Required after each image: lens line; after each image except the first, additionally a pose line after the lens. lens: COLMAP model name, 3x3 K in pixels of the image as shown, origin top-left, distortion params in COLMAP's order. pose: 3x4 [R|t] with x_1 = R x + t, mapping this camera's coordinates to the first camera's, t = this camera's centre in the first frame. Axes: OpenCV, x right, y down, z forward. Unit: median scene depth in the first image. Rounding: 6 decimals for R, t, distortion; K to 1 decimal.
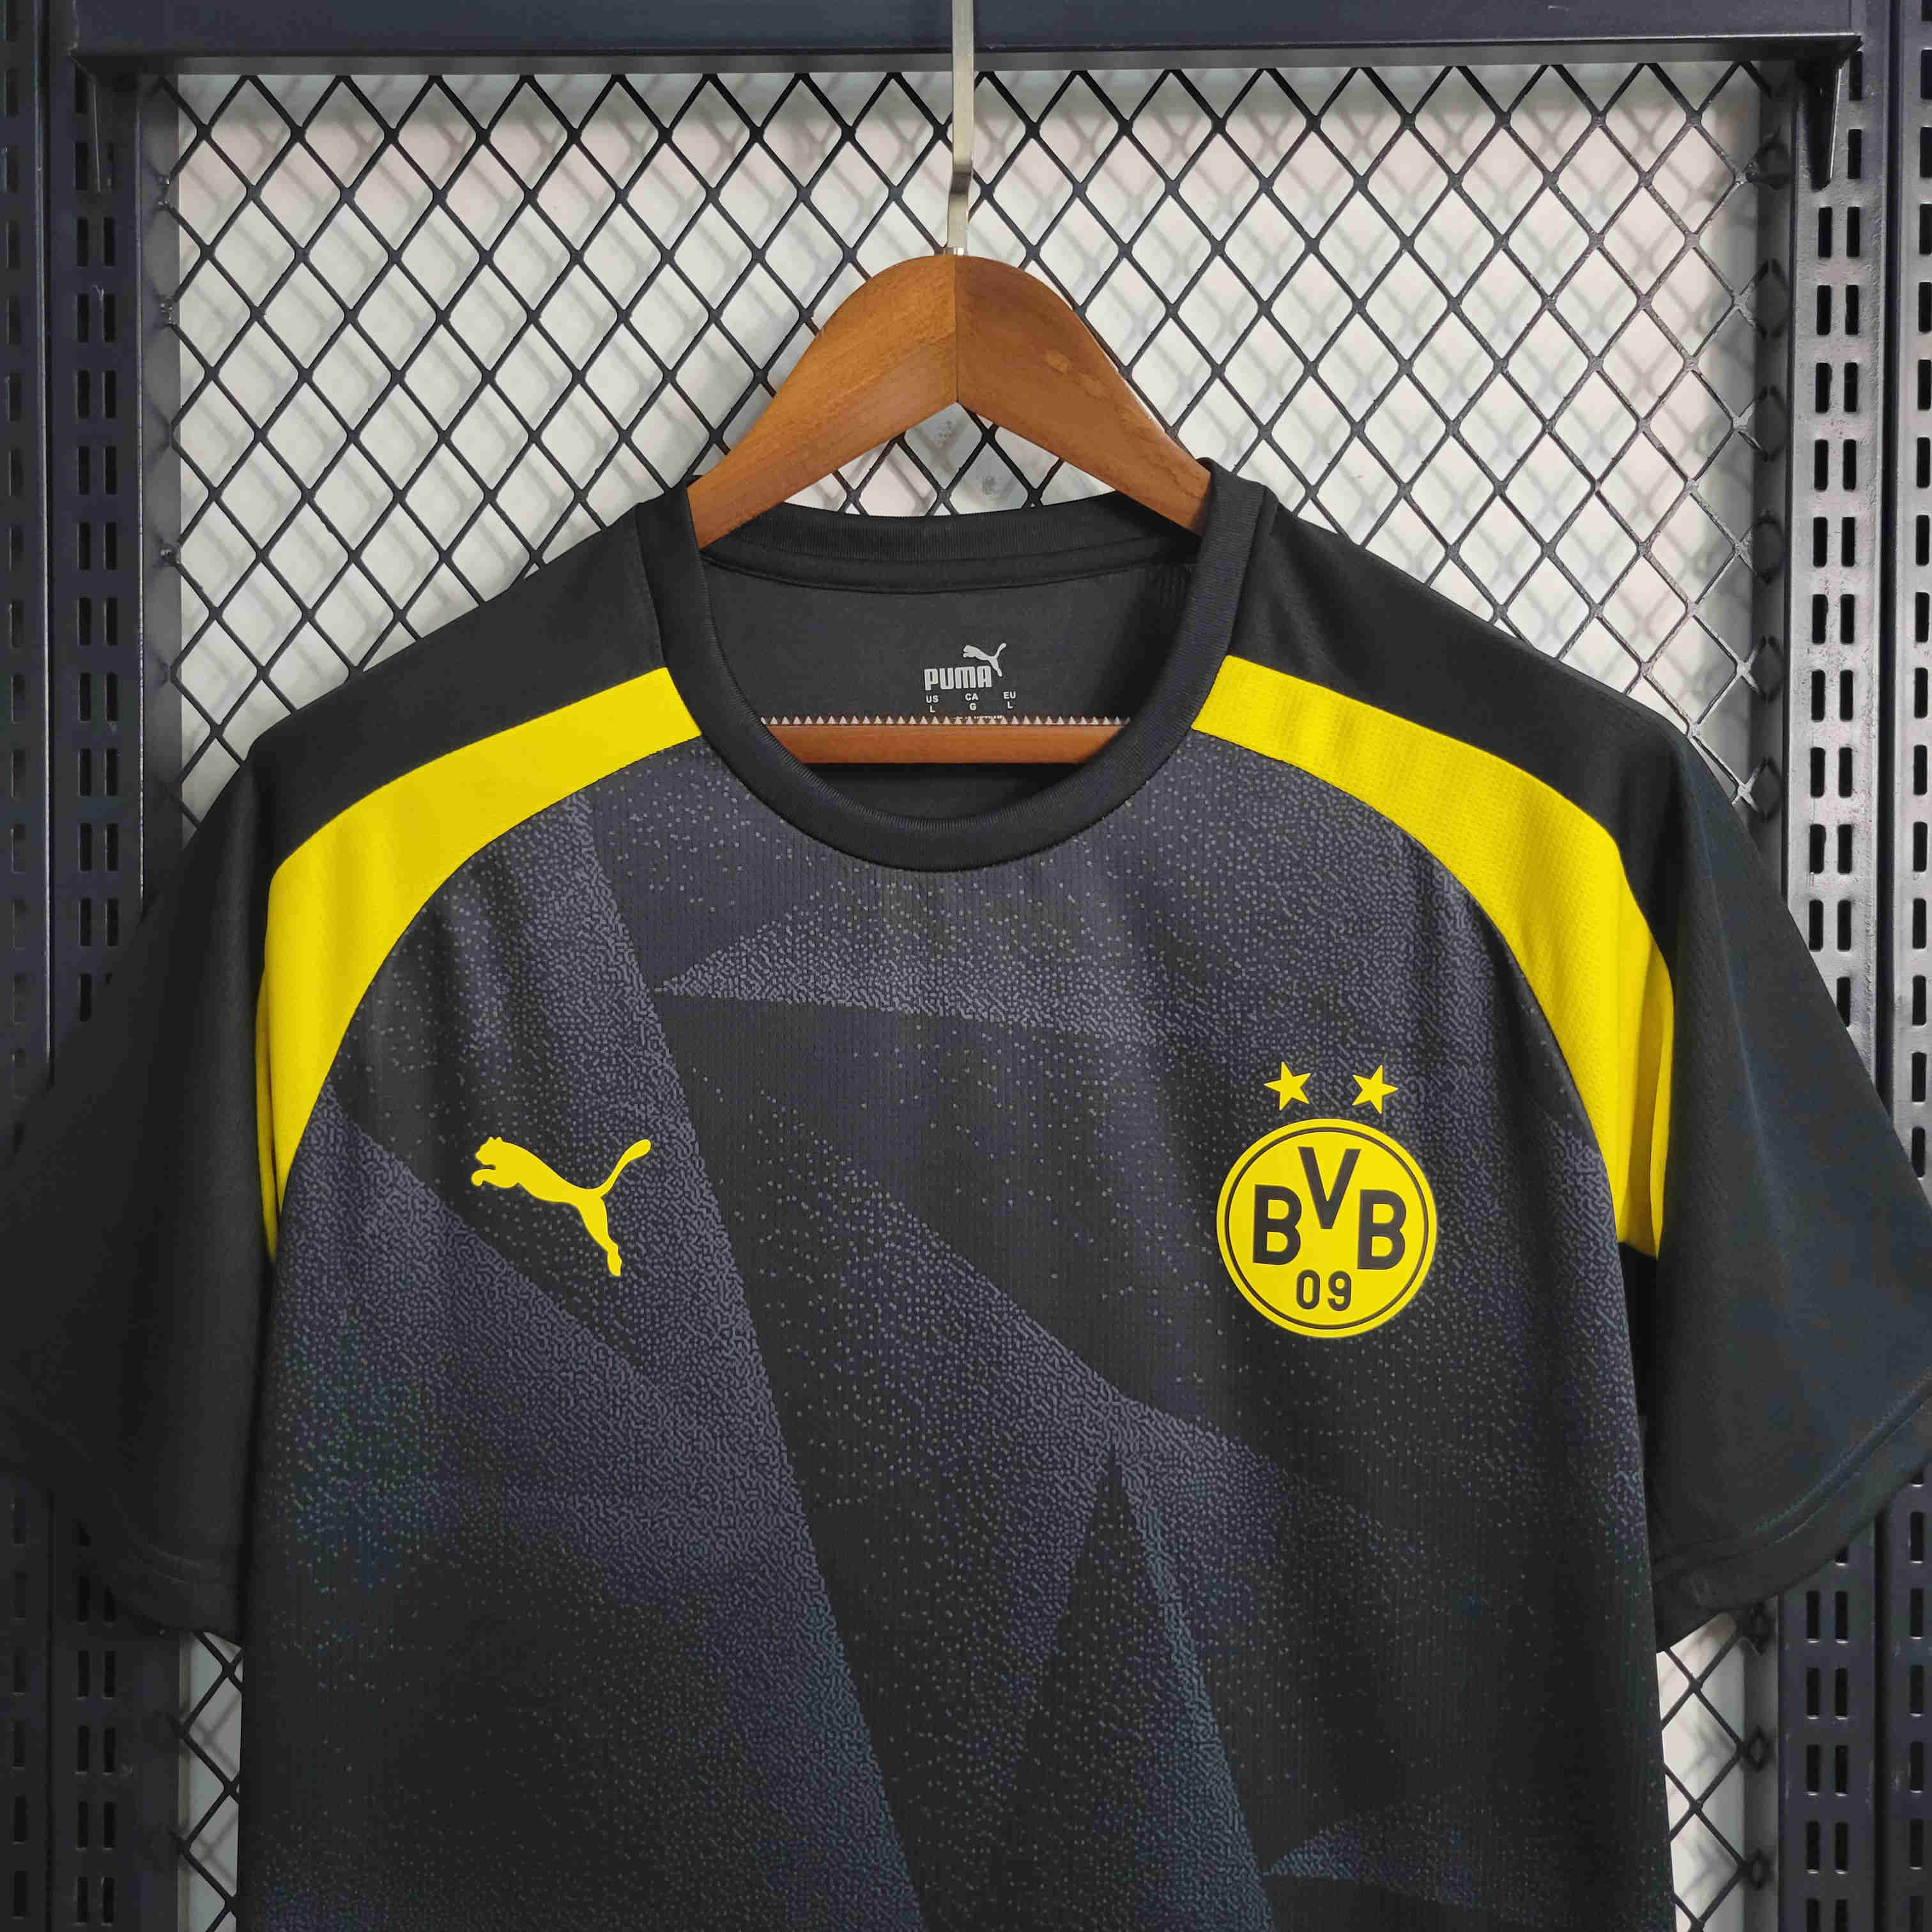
lens RADIAL K [[1992.7, 0, 971.7], [0, 1992.7, 980.1], [0, 0, 1]] dist [0.011443, 0.000000]
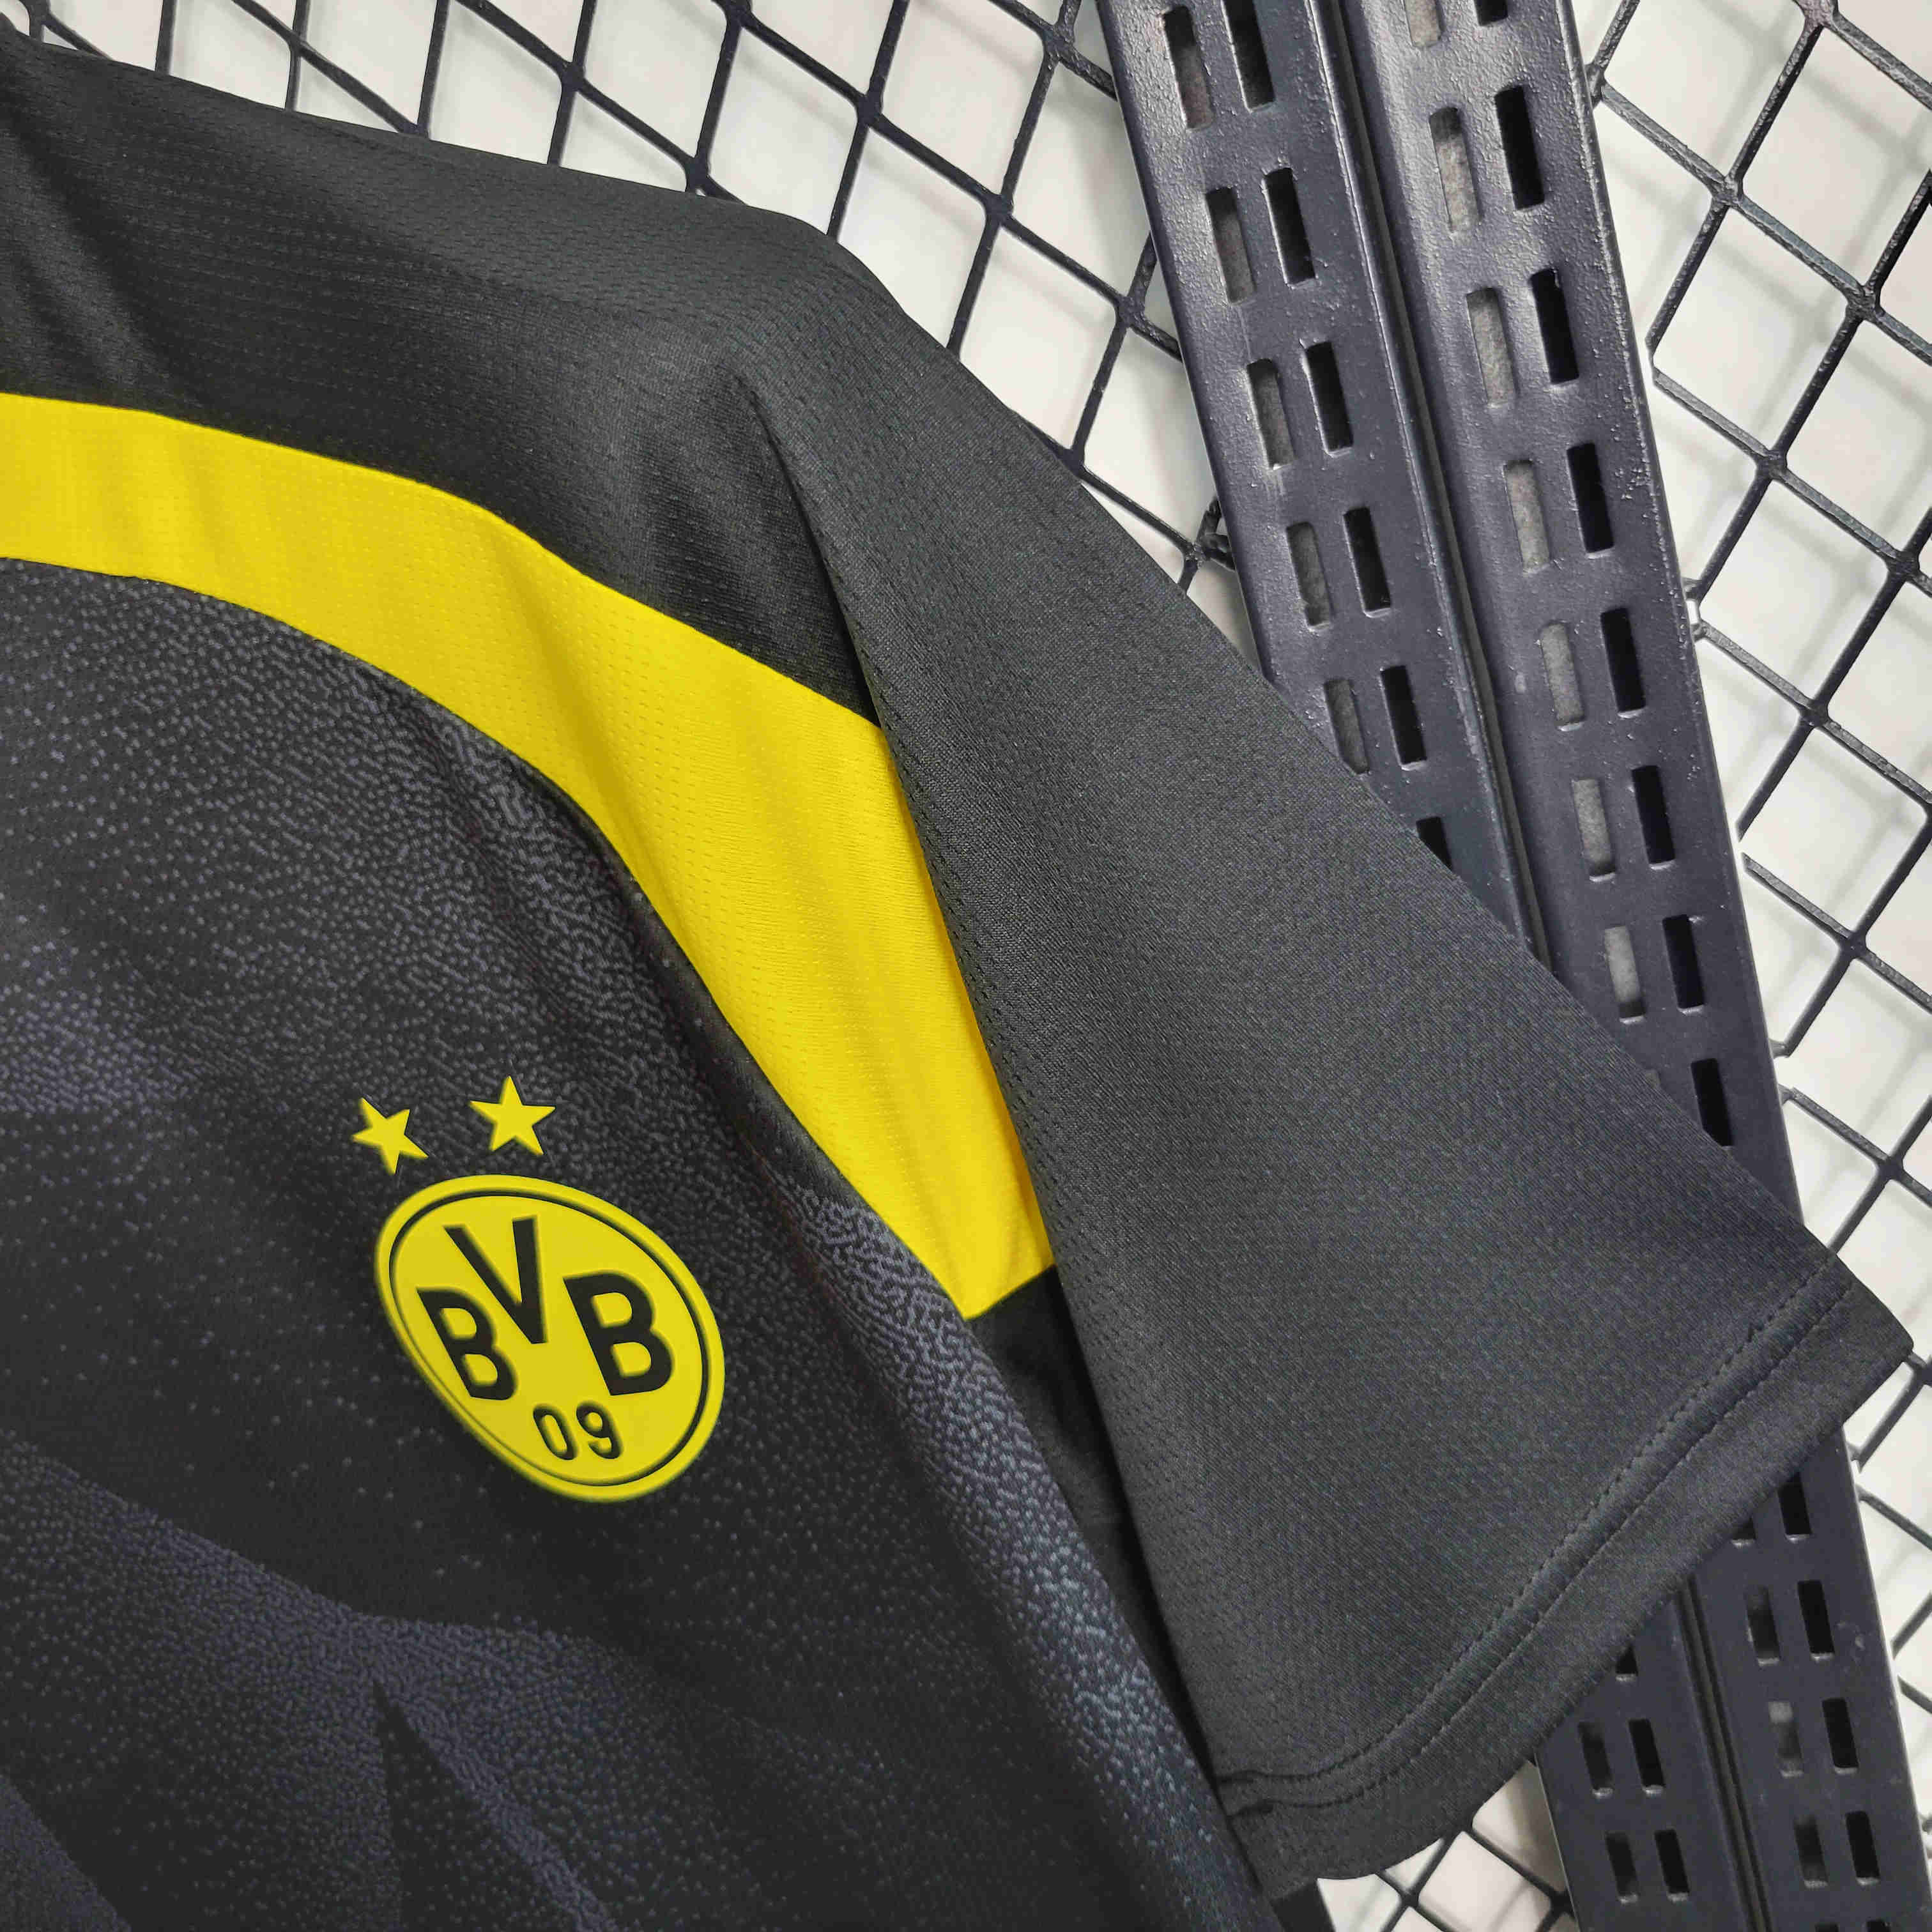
lens RADIAL K [[1992.7, 0, 981.7], [0, 1992.7, 960.1], [0, 0, 1]] dist [0.011443, 0.000000]
pose [[0.933997, -0.200021, -0.296044, 0.483584], [0.283045, 0.919886, 0.271469, -0.095303], [0.218027, -0.337345, 0.915785, 0.534007]]
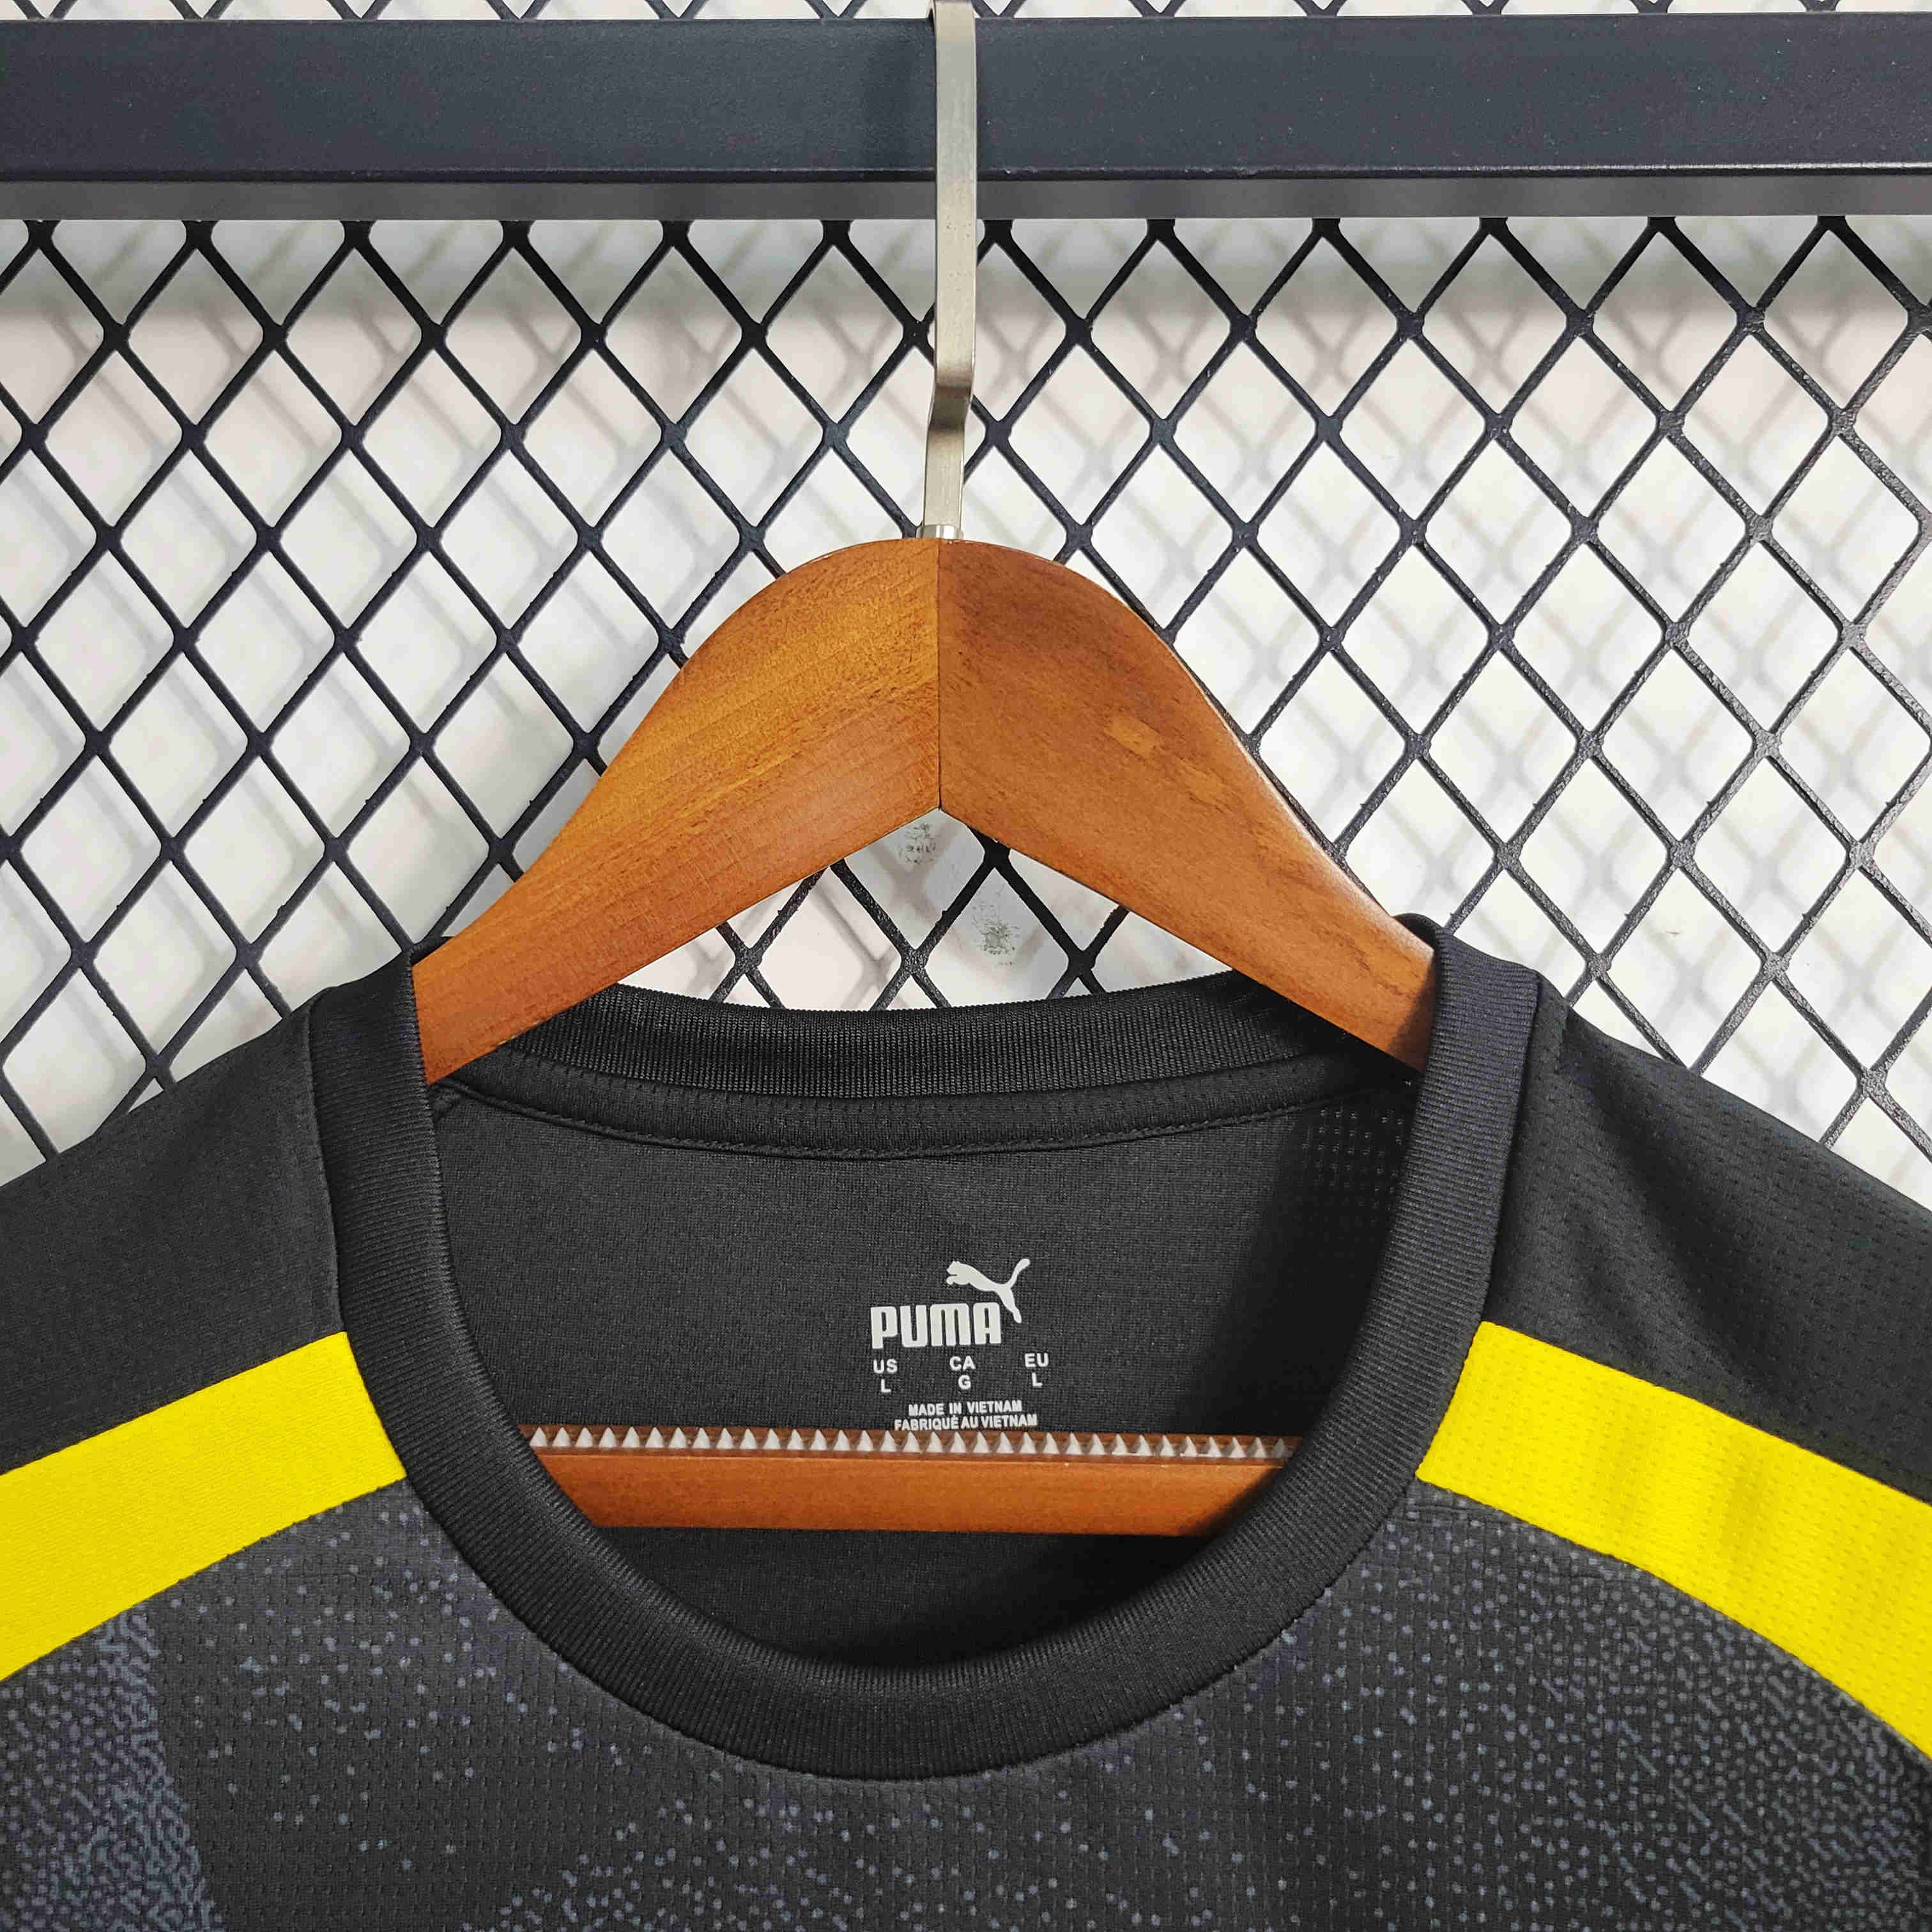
lens RADIAL K [[1992.7, 0, 953.1], [0, 1992.7, 949.1], [0, 0, 1]] dist [0.011443, 0.000000]
pose [[0.999954, 0.009071, -0.003006, -0.001865], [-0.009422, 0.988415, -0.151481, -0.176520], [0.001597, 0.151503, 0.988456, 0.496003]]
